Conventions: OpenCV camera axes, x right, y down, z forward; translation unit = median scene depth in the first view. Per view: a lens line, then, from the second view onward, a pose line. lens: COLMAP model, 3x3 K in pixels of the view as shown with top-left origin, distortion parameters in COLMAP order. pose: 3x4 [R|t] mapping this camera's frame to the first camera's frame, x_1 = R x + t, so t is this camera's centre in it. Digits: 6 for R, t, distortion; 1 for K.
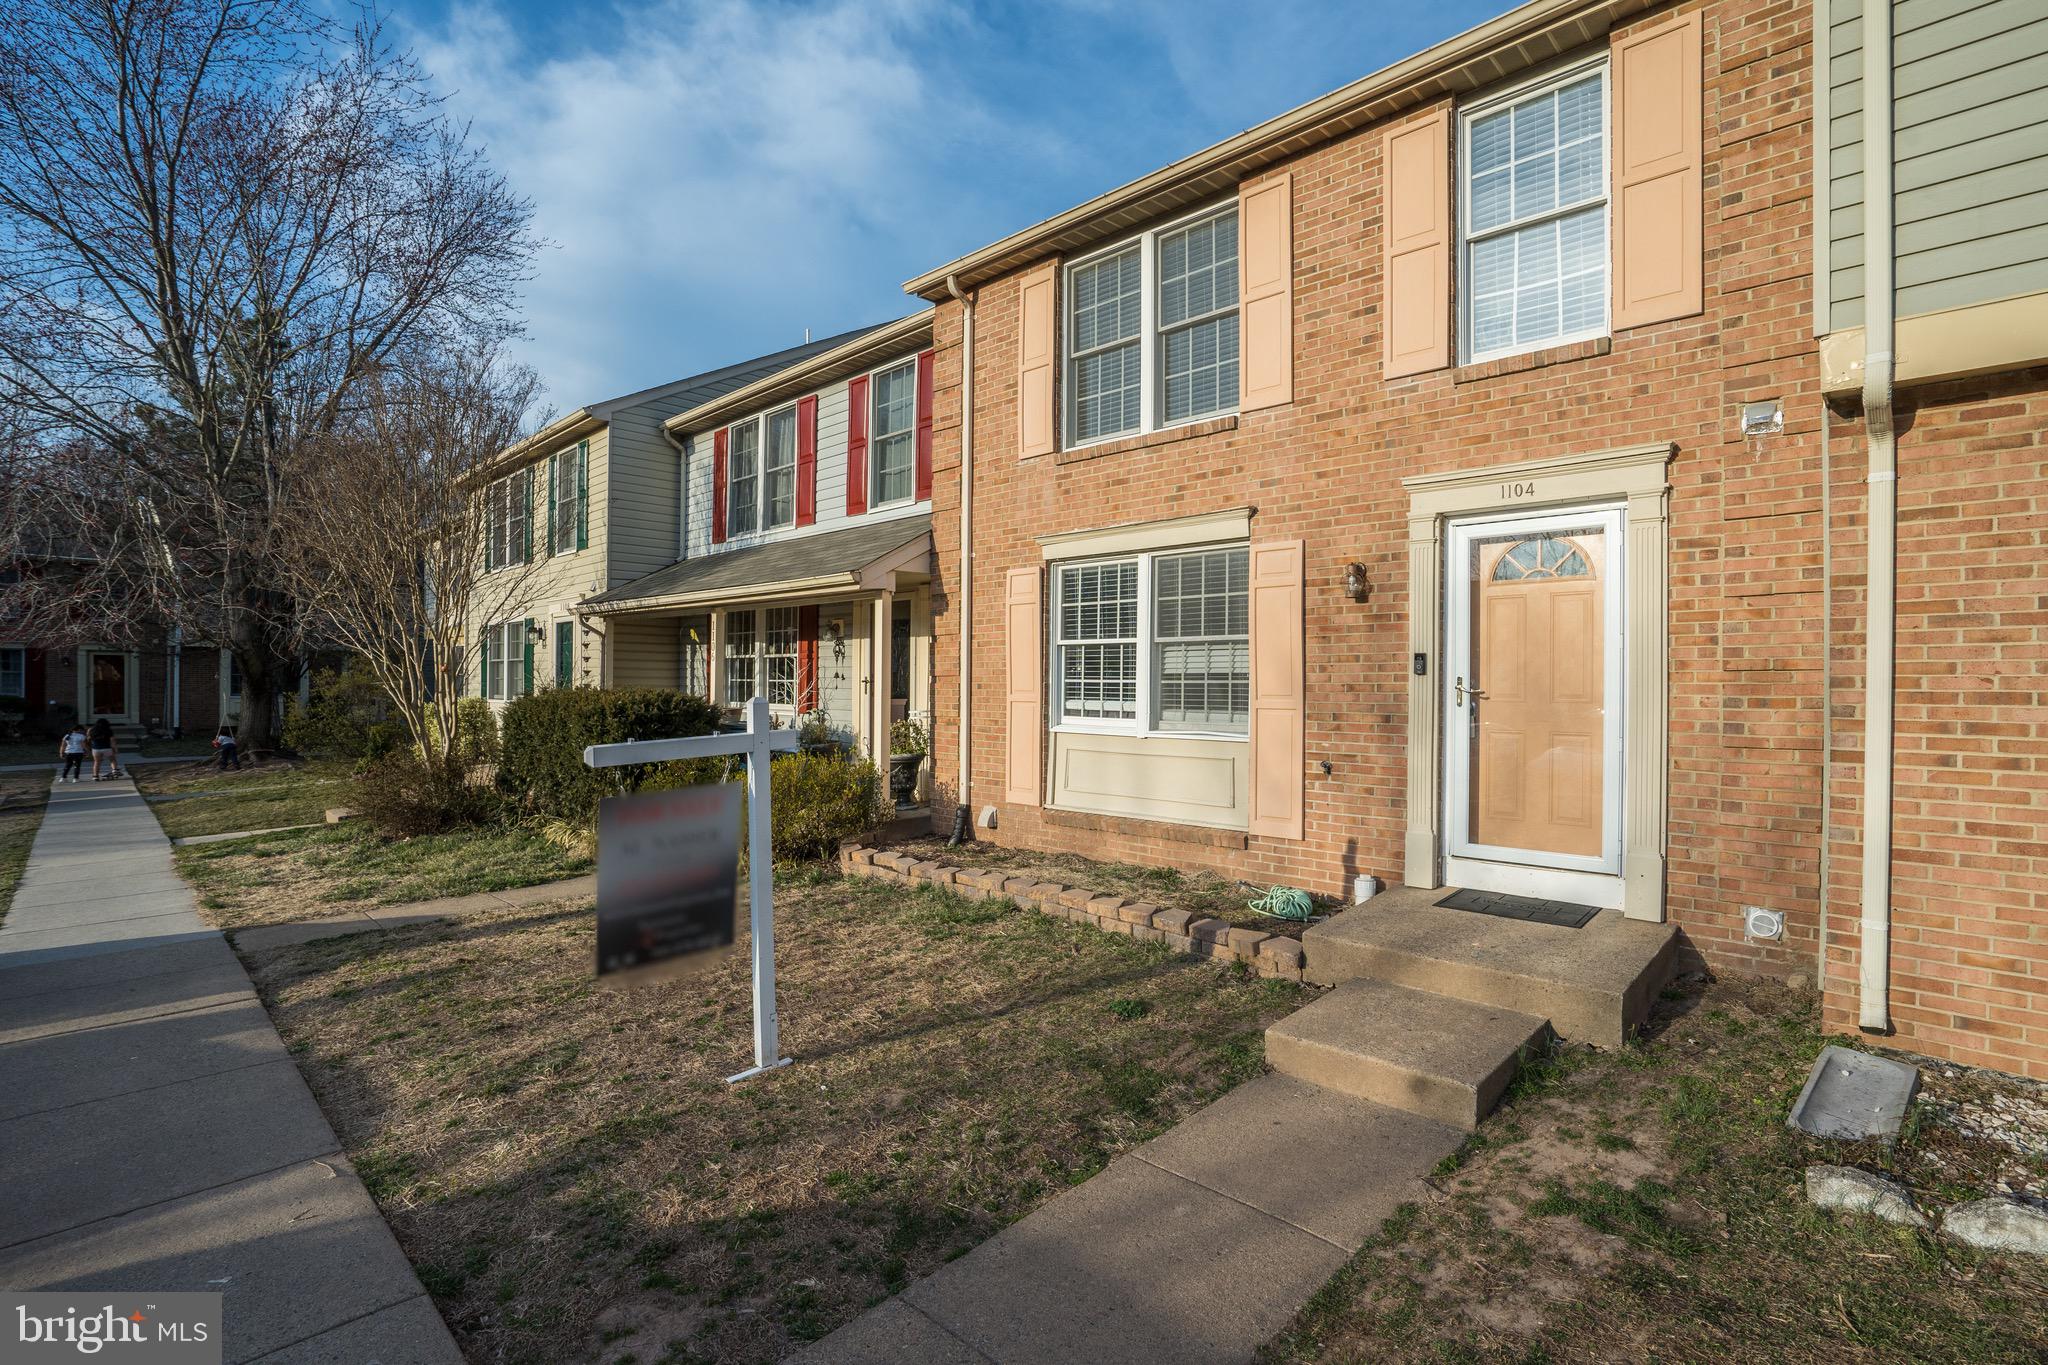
lens RADIAL K [[968.3, 0, 1021.3], [0, 968.3, 670.4], [0, 0, 1]] dist [-0.048590, 0.012809]
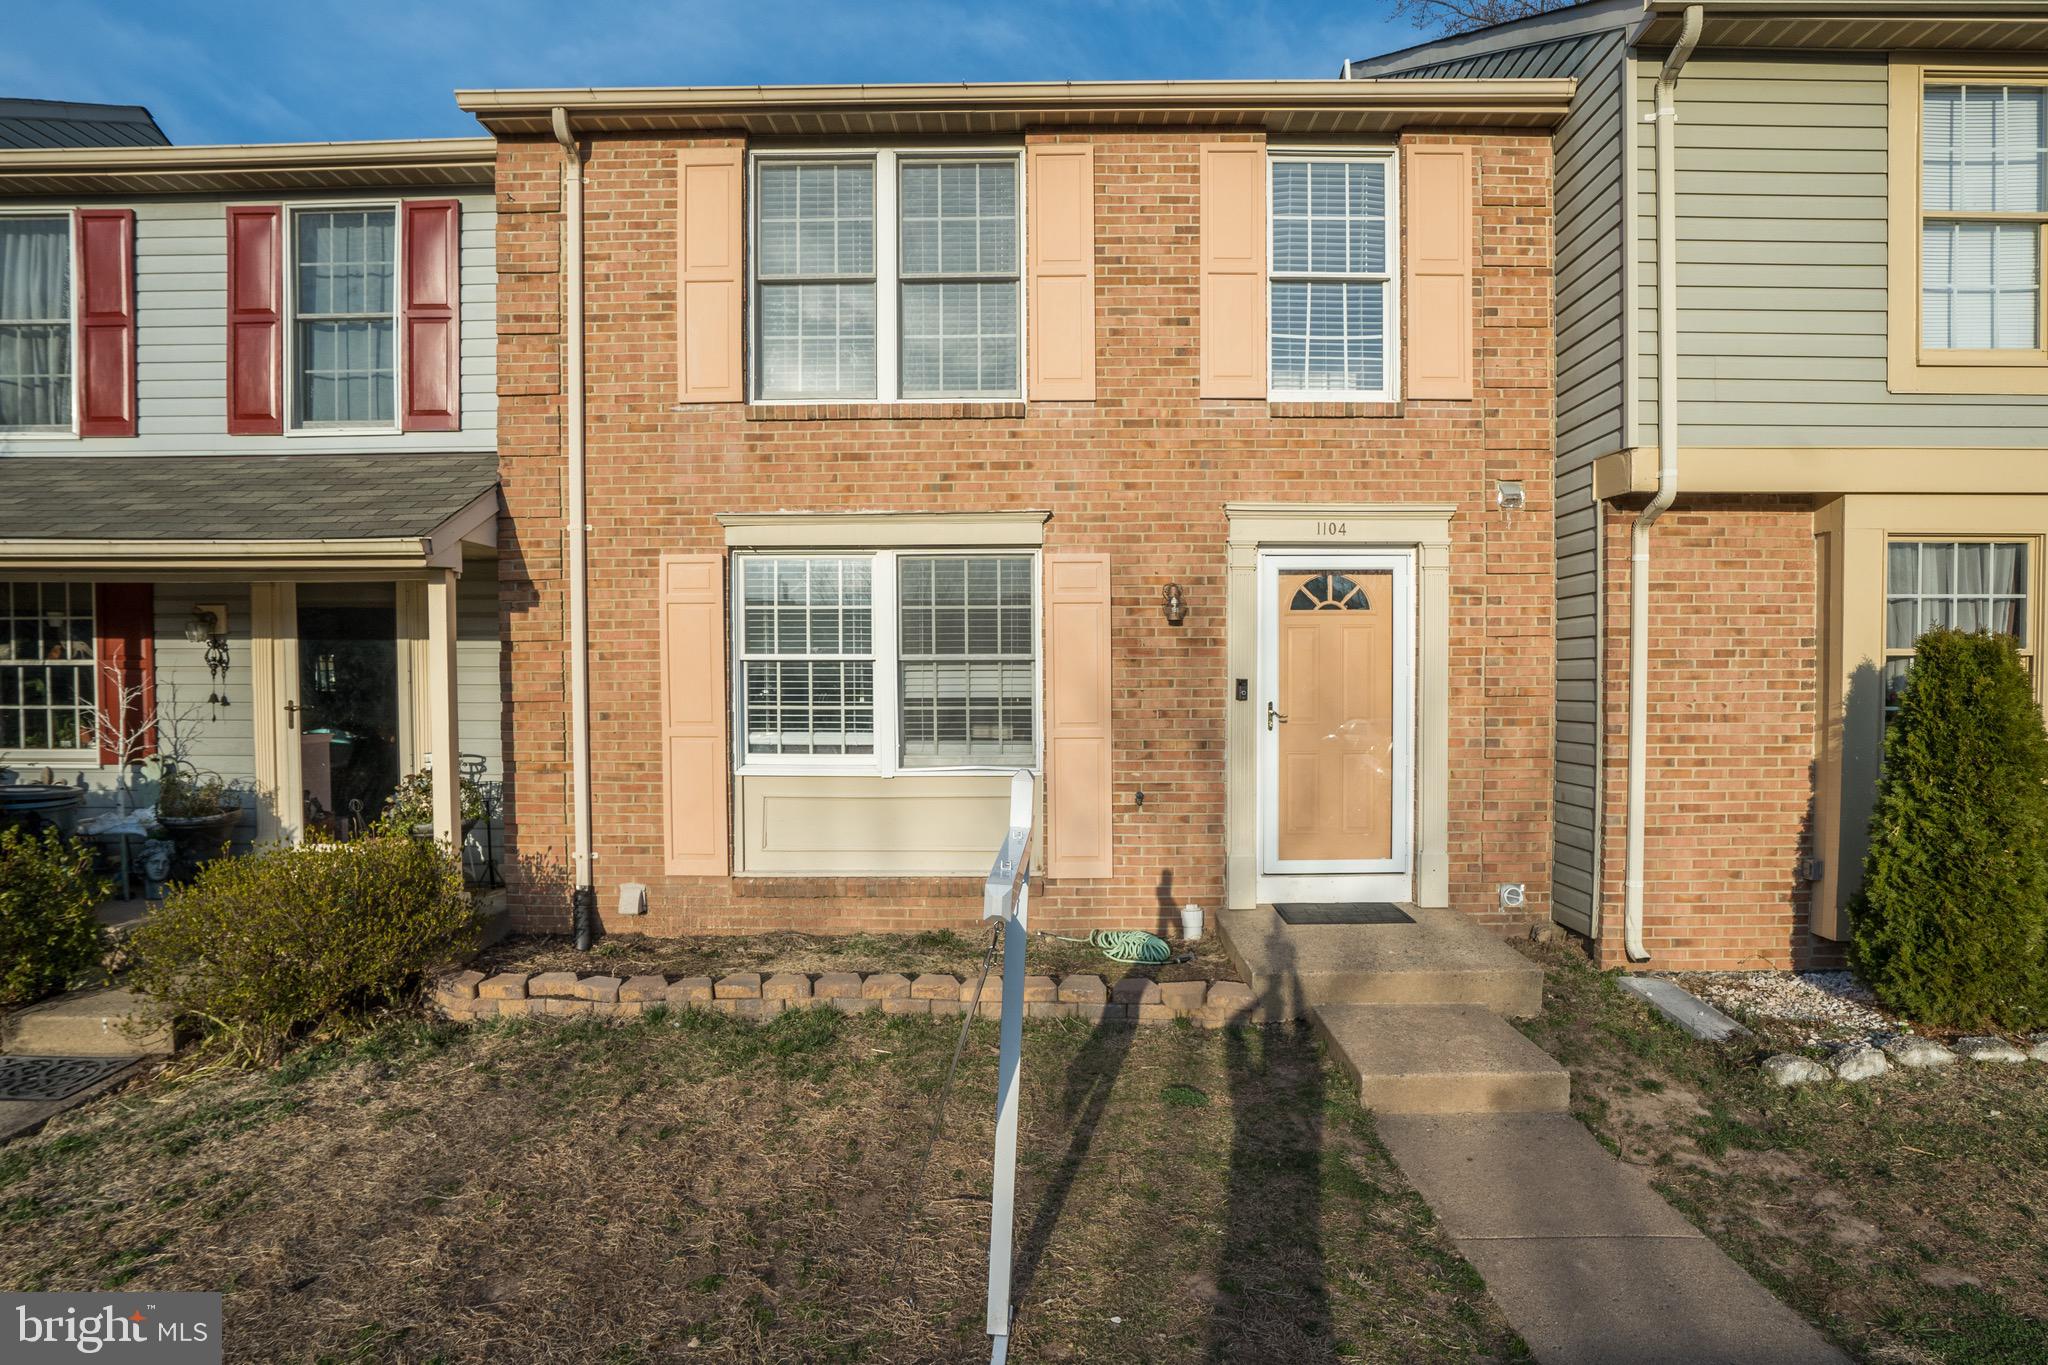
lens RADIAL K [[1074.5, 0, 1045.7], [0, 1074.5, 706.9], [0, 0, 1]] dist [-0.058557, 0.020622]
pose [[0.714390, -0.020908, 0.699435, -0.402586], [-0.003222, 0.999445, 0.033166, -0.019145], [-0.699740, -0.025947, 0.713926, 0.259208]]
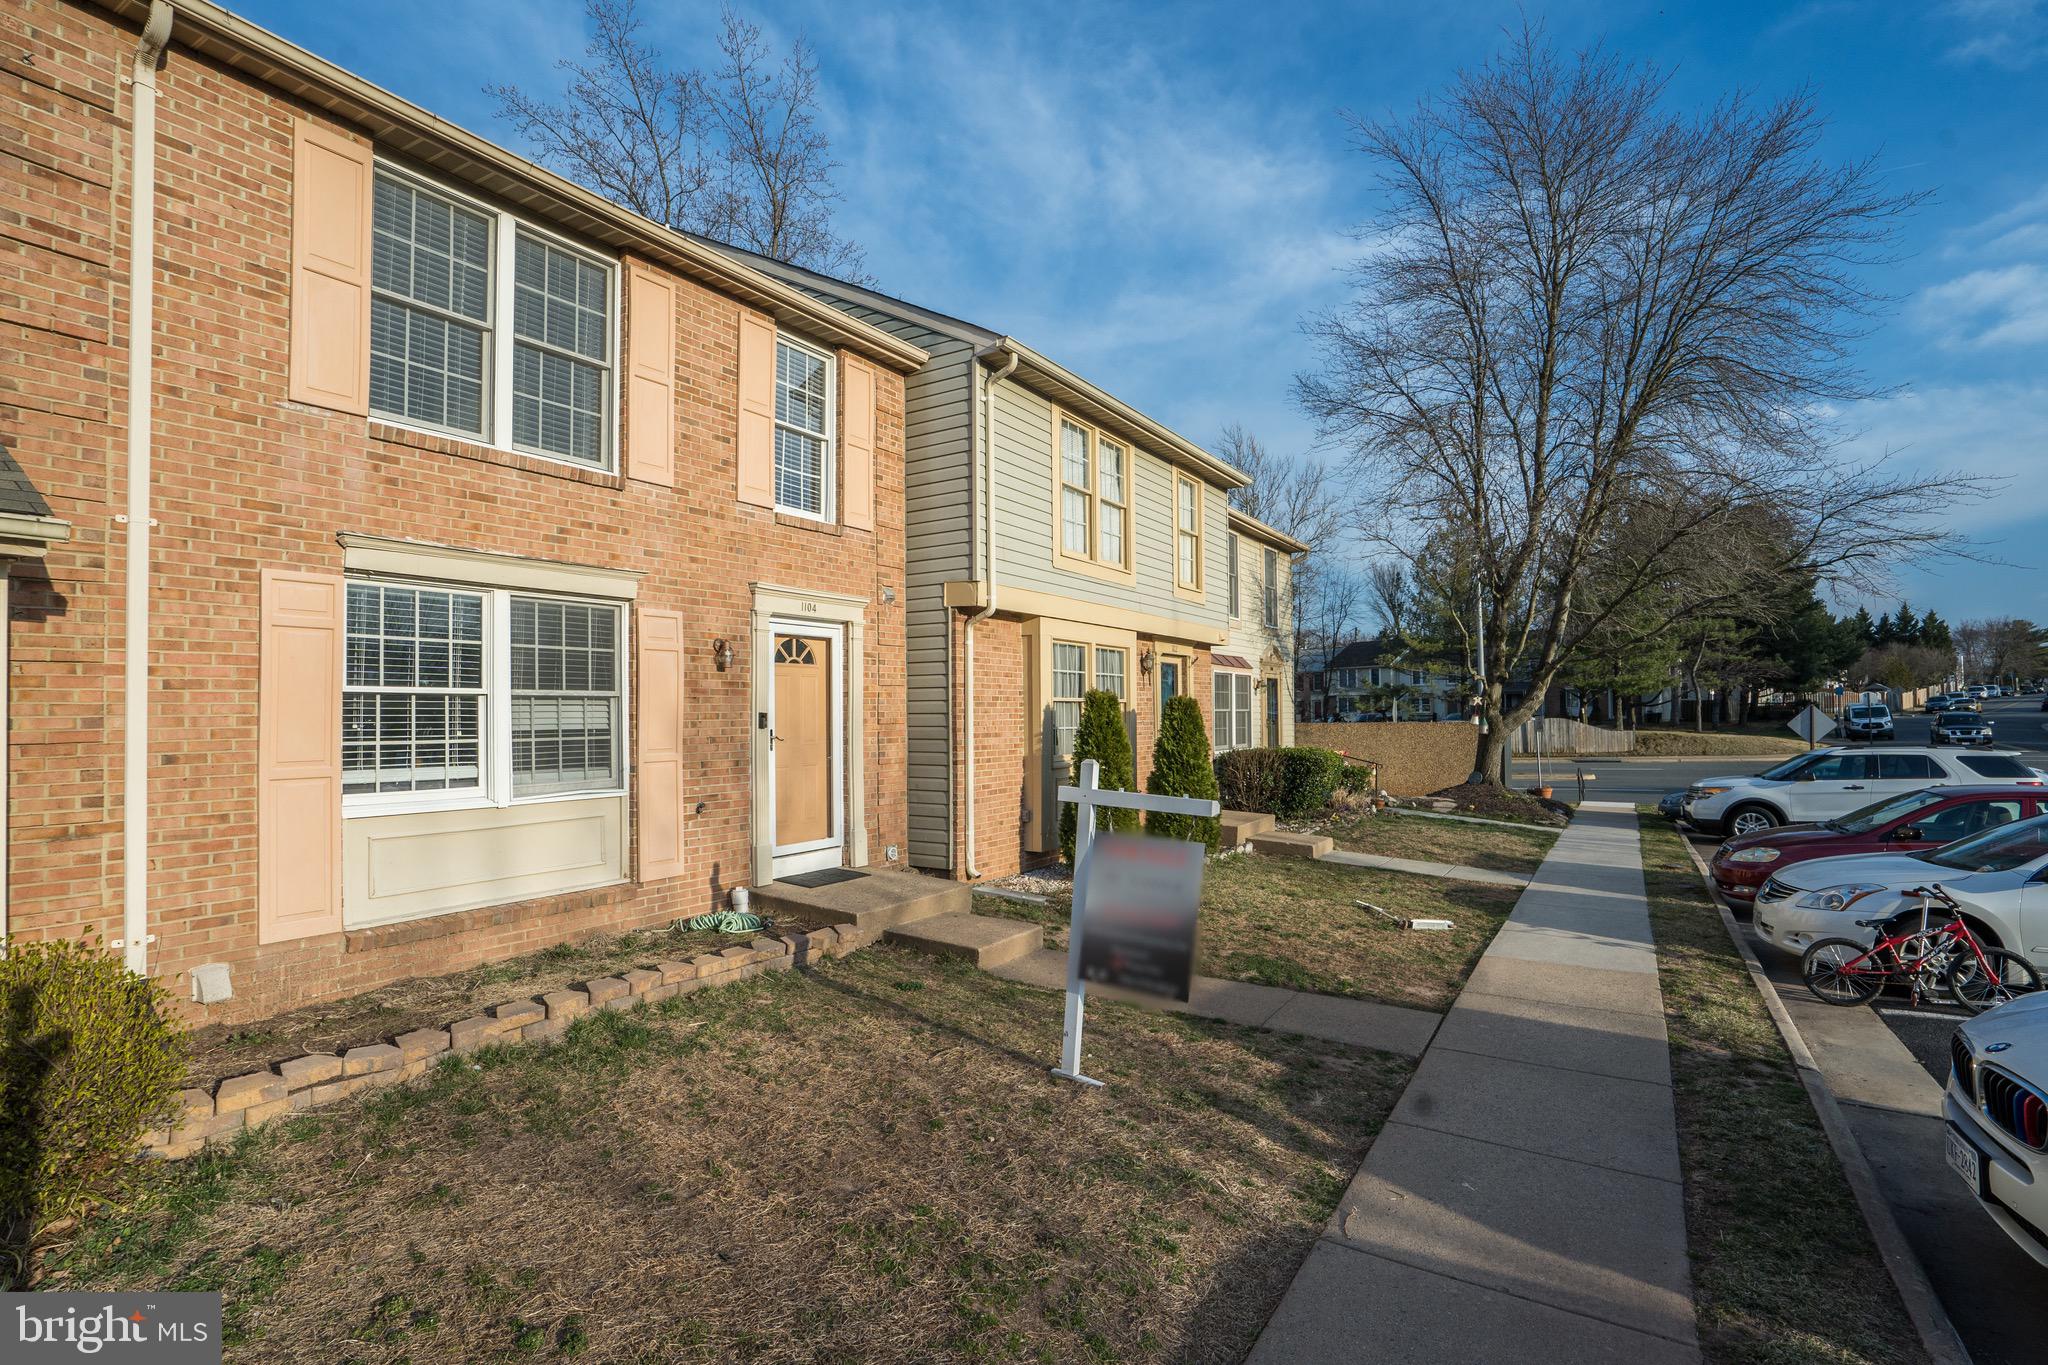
lens RADIAL K [[968.3, 0, 1034.5], [0, 968.3, 672.9], [0, 0, 1]] dist [-0.048590, 0.012809]
pose [[-0.226553, 0.036011, 0.973333, -0.776832], [-0.008005, 0.999214, -0.038832, -0.018638], [-0.973966, -0.016589, -0.226086, 0.720230]]
